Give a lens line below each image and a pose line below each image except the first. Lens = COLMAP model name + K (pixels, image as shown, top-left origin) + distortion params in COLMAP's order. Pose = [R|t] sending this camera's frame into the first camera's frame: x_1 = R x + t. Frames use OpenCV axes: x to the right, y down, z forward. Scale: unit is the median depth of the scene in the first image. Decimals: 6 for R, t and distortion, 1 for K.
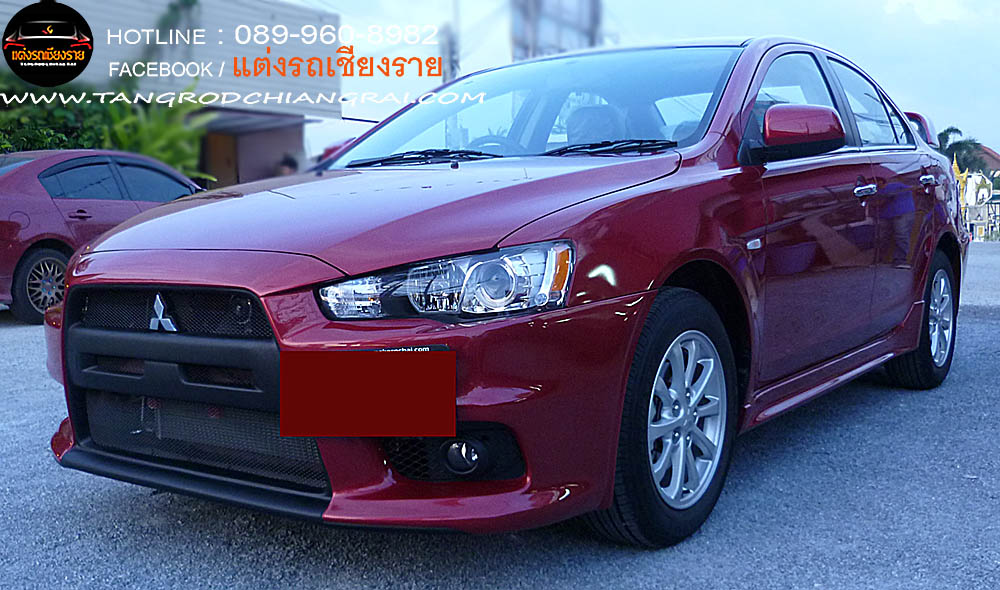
lens RADIAL K [[805.6, 0, 497.8], [0, 805.6, 296.5], [0, 0, 1]] dist [0.000751, 0.000552]
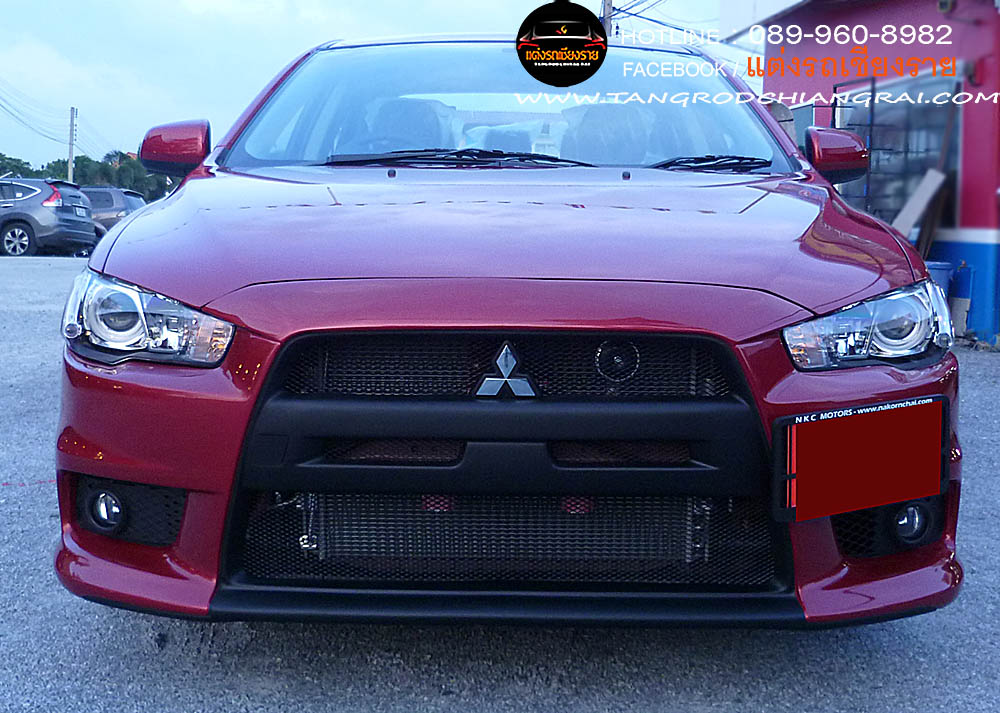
lens RADIAL K [[947.3, 0, 501.7], [0, 947.3, 354.1], [0, 0, 1]] dist [0.010023, 0.000000]
pose [[0.879120, -0.031257, 0.475575, -0.794767], [0.018823, 0.999346, 0.030886, -0.018847], [-0.476229, -0.018201, 0.879133, 0.281633]]
